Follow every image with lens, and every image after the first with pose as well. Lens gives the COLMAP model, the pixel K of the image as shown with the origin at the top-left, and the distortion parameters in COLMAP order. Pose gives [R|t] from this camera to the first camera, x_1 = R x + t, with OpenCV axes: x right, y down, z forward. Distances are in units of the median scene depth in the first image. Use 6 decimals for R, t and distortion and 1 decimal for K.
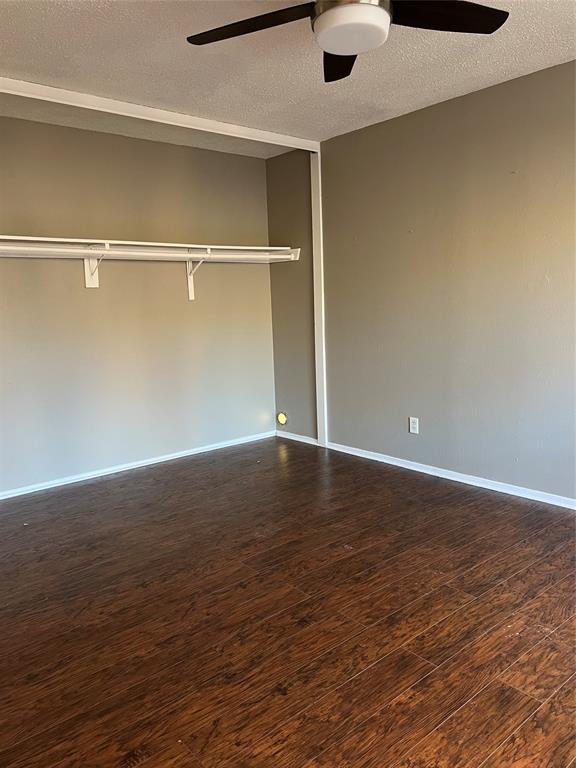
lens RADIAL K [[581.9, 0, 288.0], [0, 581.9, 384.0], [0, 0, 1]] dist [0.030436, -0.001131]
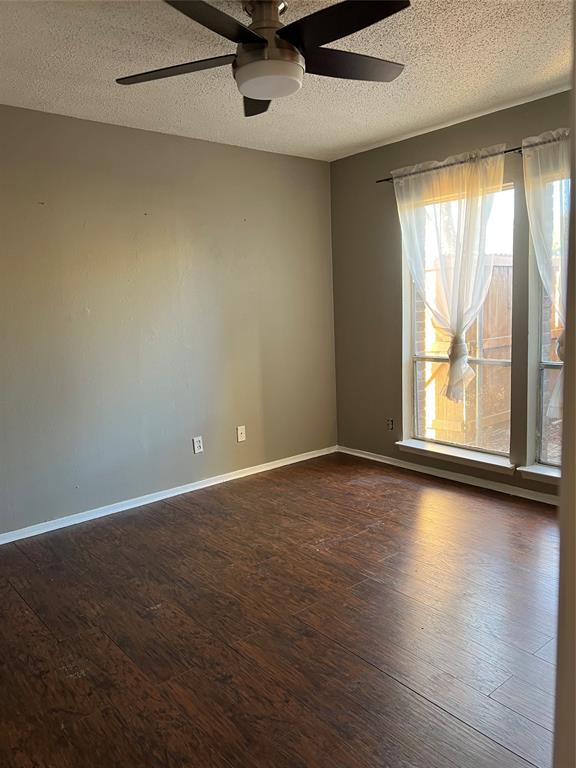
lens RADIAL K [[581.9, 0, 288.0], [0, 581.9, 384.0], [0, 0, 1]] dist [0.030436, -0.001131]
pose [[0.013846, -0.111869, 0.993626, -0.739520], [0.185747, 0.976713, 0.107377, -0.107602], [-0.982500, 0.183077, 0.034303, 0.720598]]
